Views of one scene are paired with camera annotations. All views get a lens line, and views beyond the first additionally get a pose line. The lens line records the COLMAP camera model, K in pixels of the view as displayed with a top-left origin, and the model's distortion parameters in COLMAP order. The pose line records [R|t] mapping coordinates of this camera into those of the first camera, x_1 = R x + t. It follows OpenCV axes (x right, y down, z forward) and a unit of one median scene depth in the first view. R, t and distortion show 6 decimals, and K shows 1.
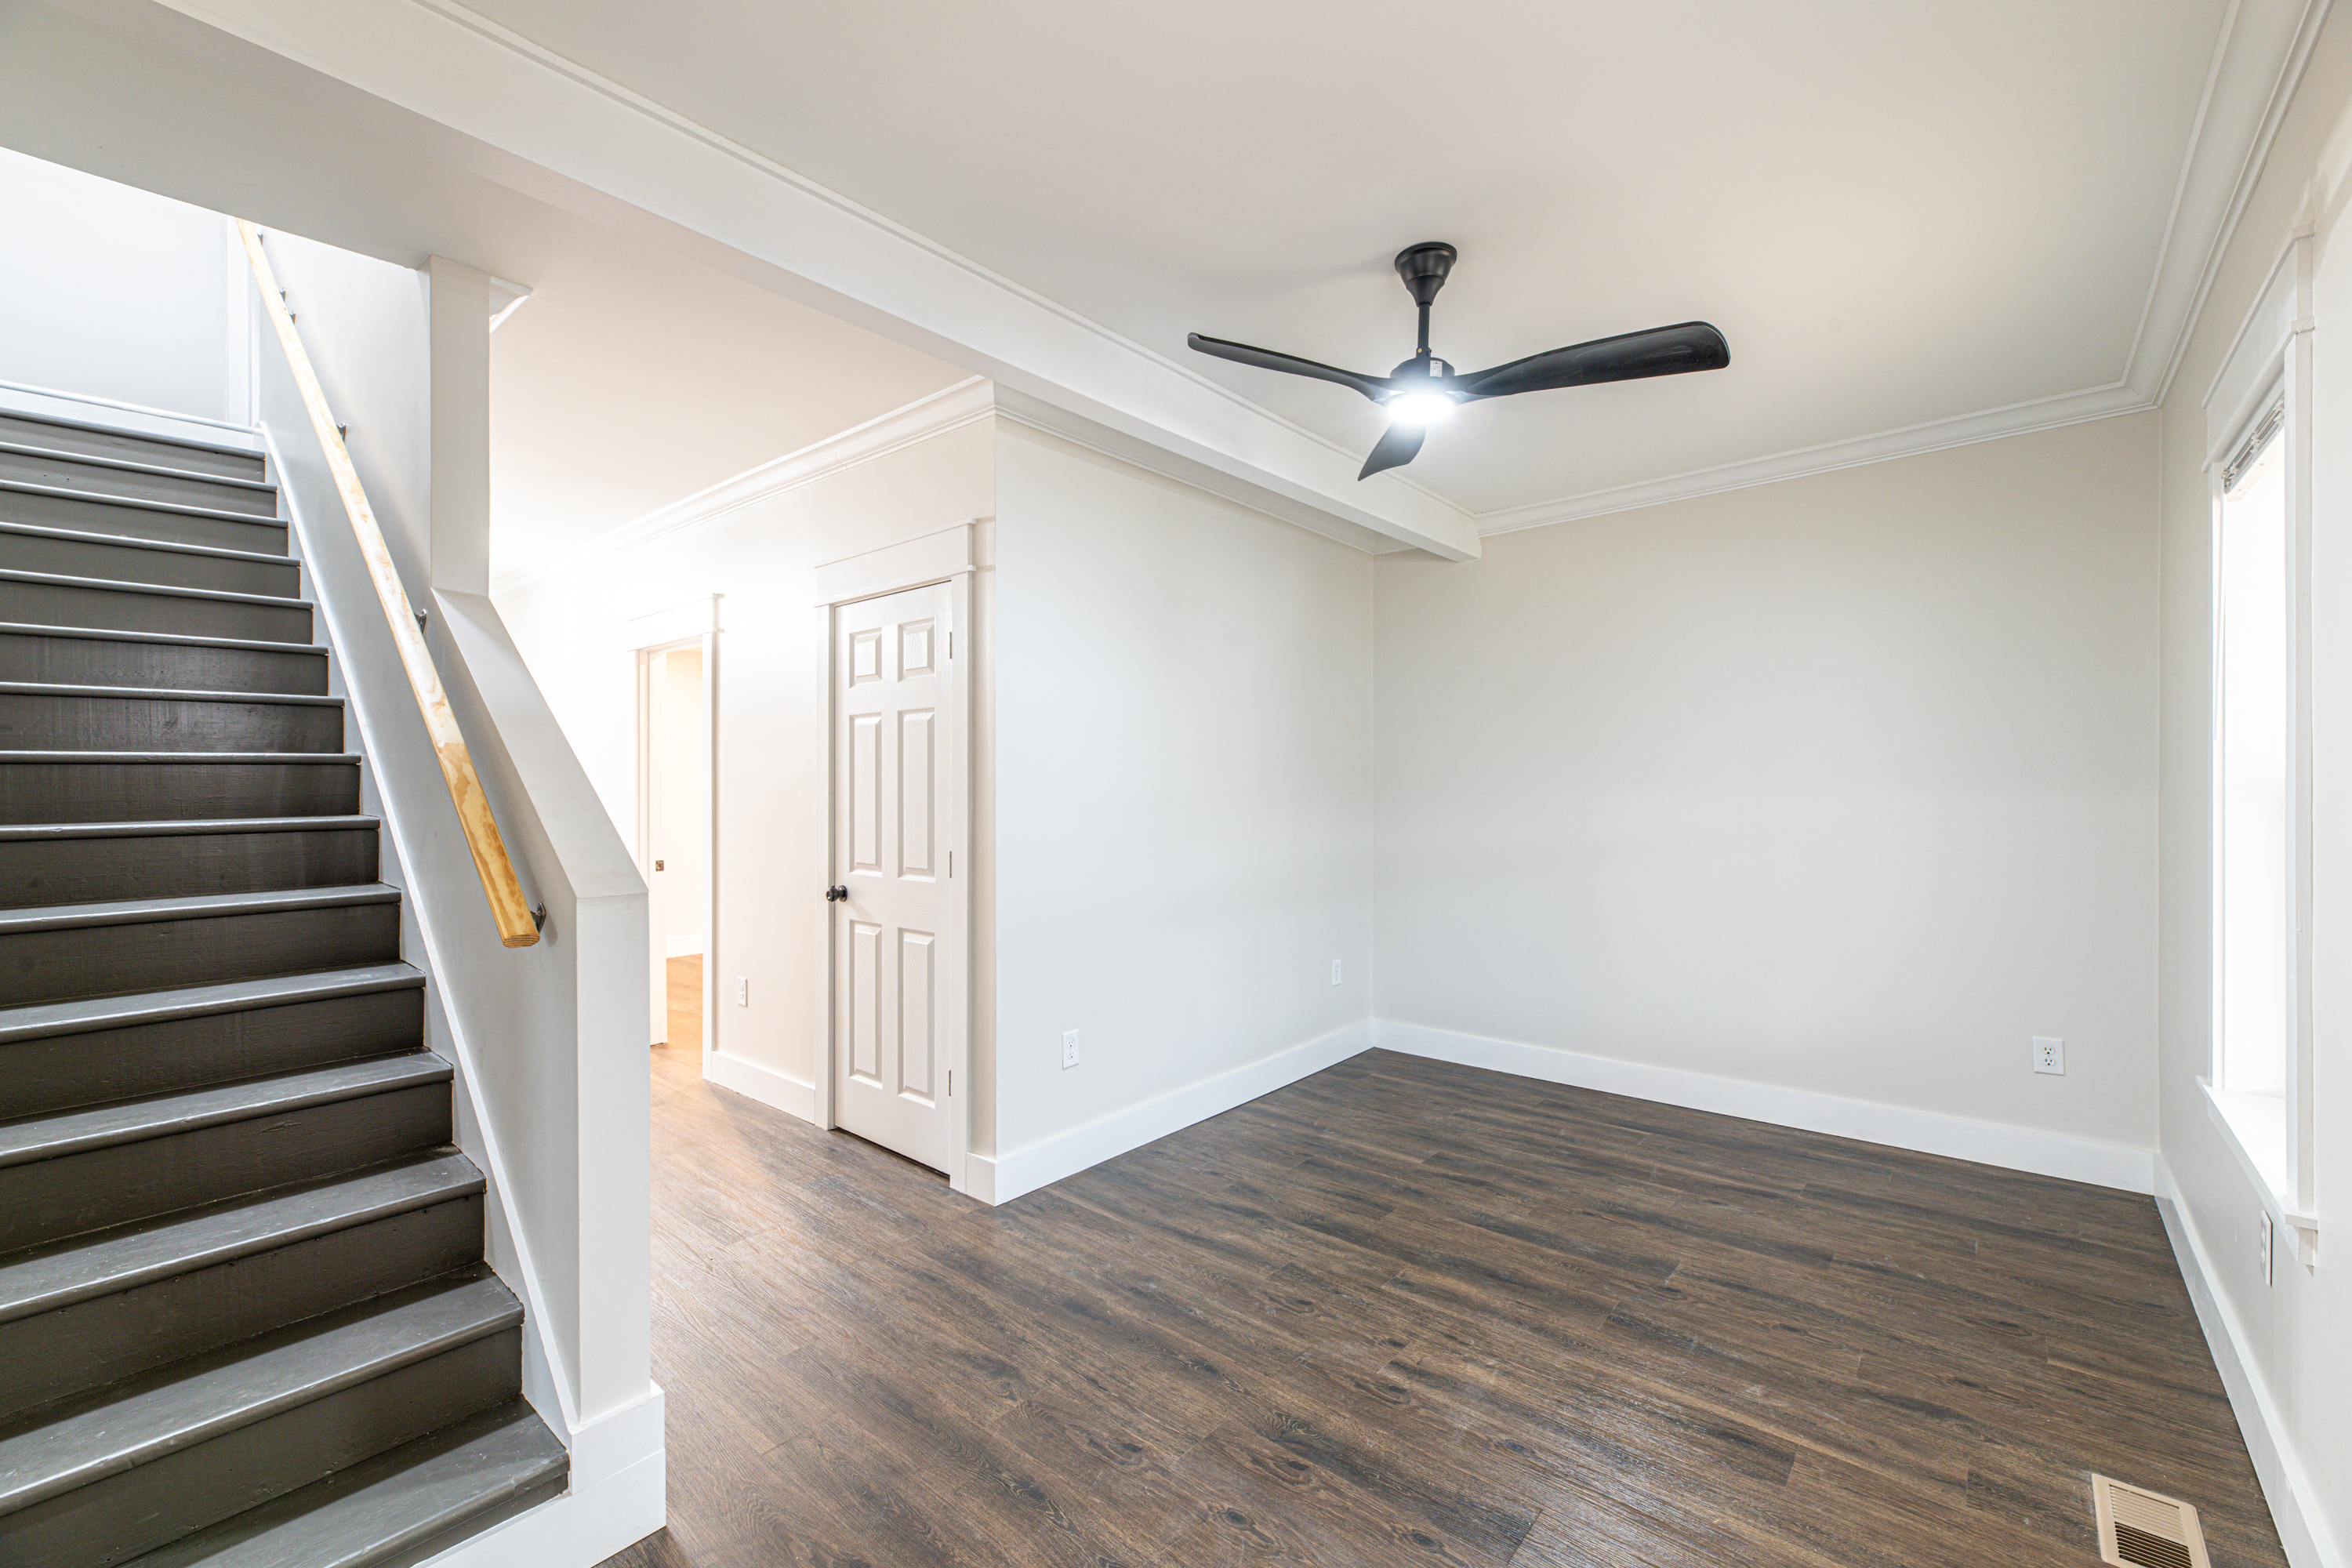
lens RADIAL K [[969.5, 0, 1176.0], [0, 969.5, 784.0], [0, 0, 1]] dist [0.000484, 0.000086]
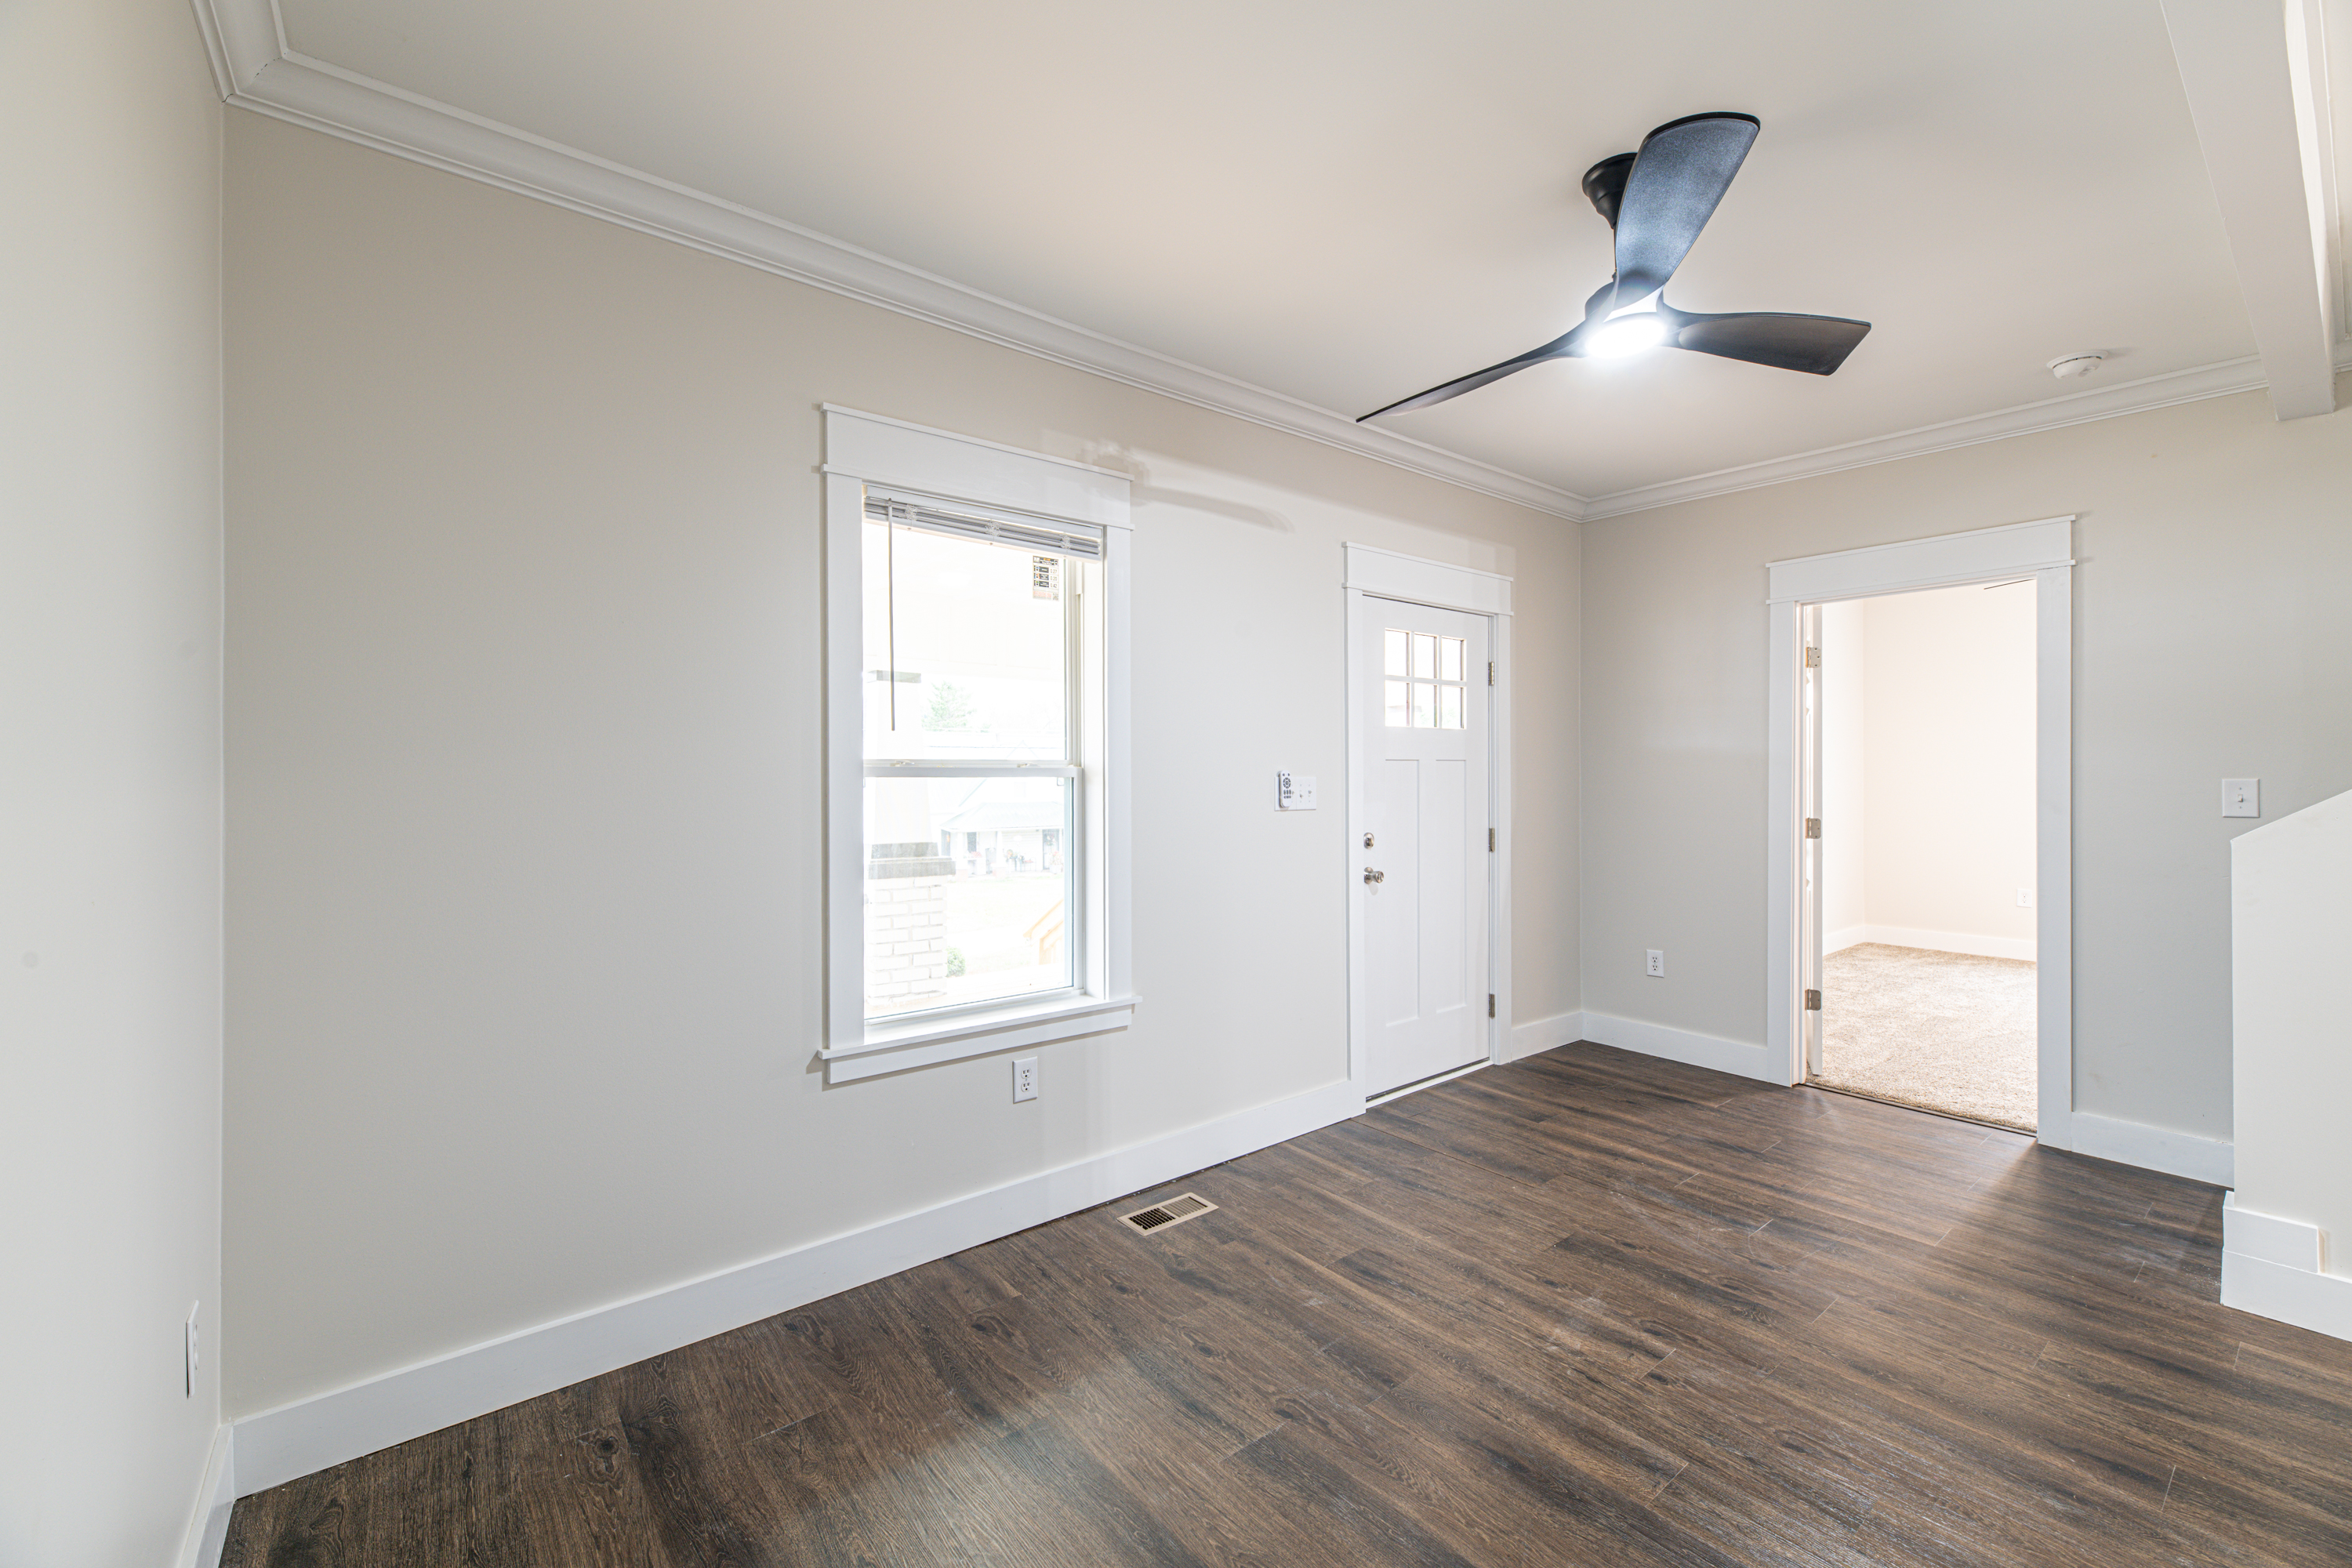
lens RADIAL K [[969.5, 0, 1176.0], [0, 969.5, 784.0], [0, 0, 1]] dist [0.000484, 0.000086]
pose [[-0.980971, 0.004924, 0.194089, 0.509111], [0.006110, 0.999966, 0.005509, 0.010326], [-0.194056, 0.006590, -0.980968, 2.047036]]
